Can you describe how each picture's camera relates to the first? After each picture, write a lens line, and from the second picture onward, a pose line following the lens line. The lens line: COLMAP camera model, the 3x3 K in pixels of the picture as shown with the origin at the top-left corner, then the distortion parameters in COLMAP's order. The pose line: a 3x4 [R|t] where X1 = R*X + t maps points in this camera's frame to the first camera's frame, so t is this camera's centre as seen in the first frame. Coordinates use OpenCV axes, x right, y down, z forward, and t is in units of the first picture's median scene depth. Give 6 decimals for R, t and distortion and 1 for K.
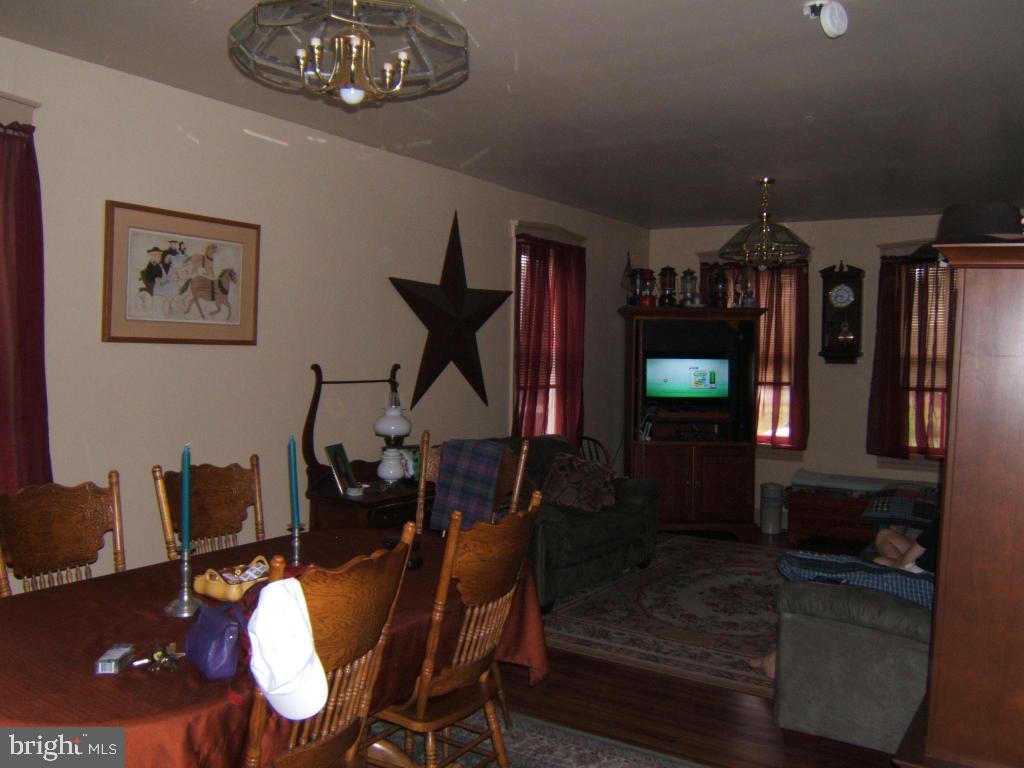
lens RADIAL K [[912.0, 0, 510.9], [0, 912.0, 385.8], [0, 0, 1]] dist [-0.077966, 0.035479]
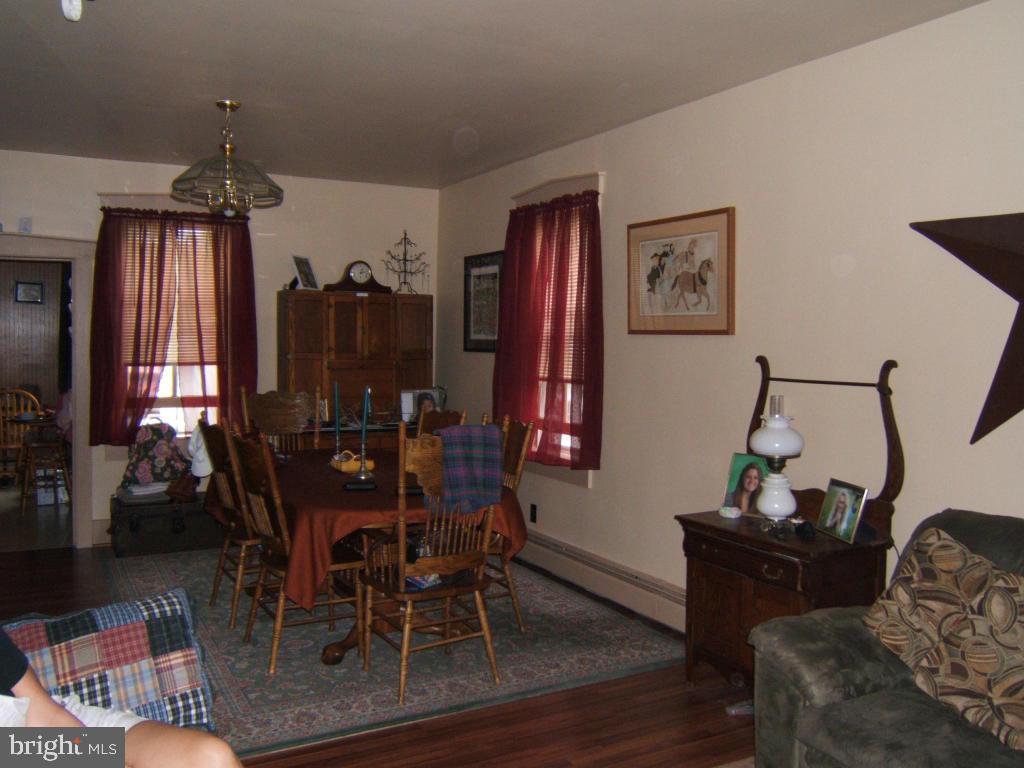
lens RADIAL K [[912.0, 0, 511.3], [0, 912.0, 380.5], [0, 0, 1]] dist [-0.077966, 0.035479]
pose [[-0.499202, 0.013434, -0.866381, 0.689134], [-0.054314, 0.997428, 0.046761, -0.030829], [0.864781, 0.070399, -0.497189, 1.352198]]
